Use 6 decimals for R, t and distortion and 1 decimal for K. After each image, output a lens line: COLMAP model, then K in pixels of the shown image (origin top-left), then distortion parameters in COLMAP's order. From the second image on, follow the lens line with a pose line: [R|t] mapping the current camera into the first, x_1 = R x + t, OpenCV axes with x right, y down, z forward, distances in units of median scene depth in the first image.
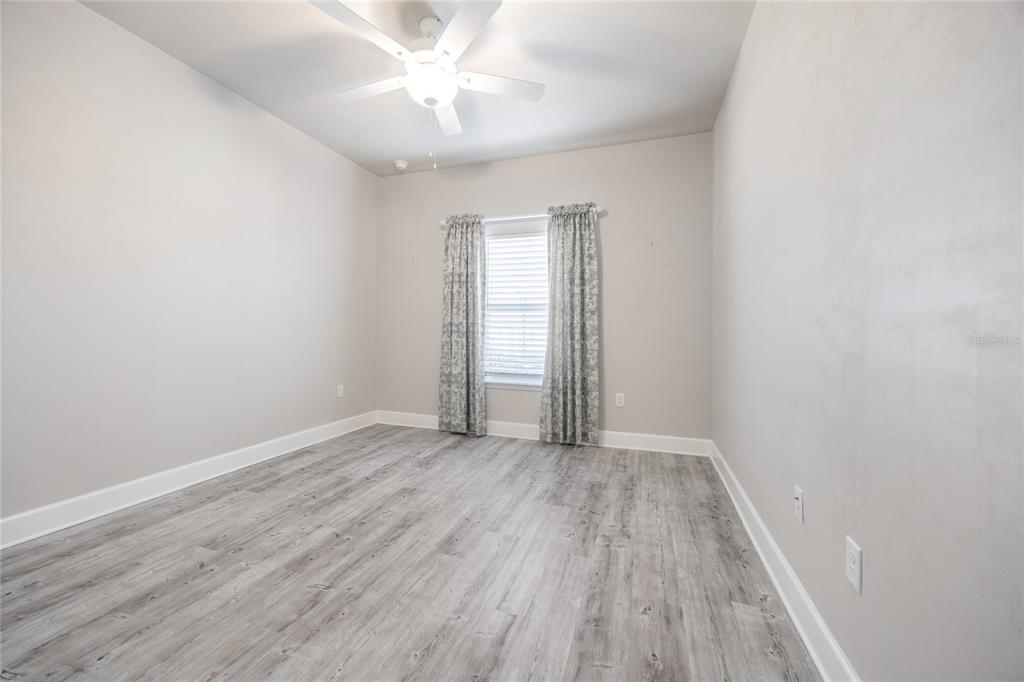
lens RADIAL K [[390.3, 0, 514.0], [0, 390.3, 337.6], [0, 0, 1]] dist [-0.002997, -0.000181]
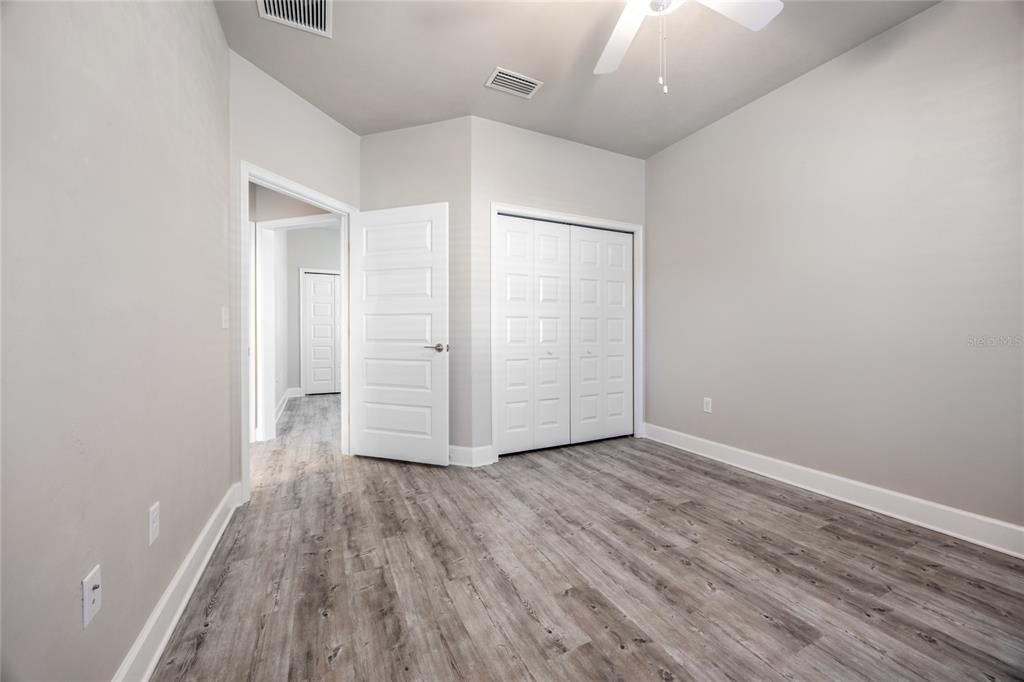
lens RADIAL K [[390.3, 0, 512.1], [0, 390.3, 338.5], [0, 0, 1]] dist [-0.002997, -0.000181]
pose [[-0.712487, 0.003897, -0.701675, 0.487168], [-0.016733, 0.999606, 0.022543, -0.021219], [0.701486, 0.027802, -0.712141, 1.379100]]
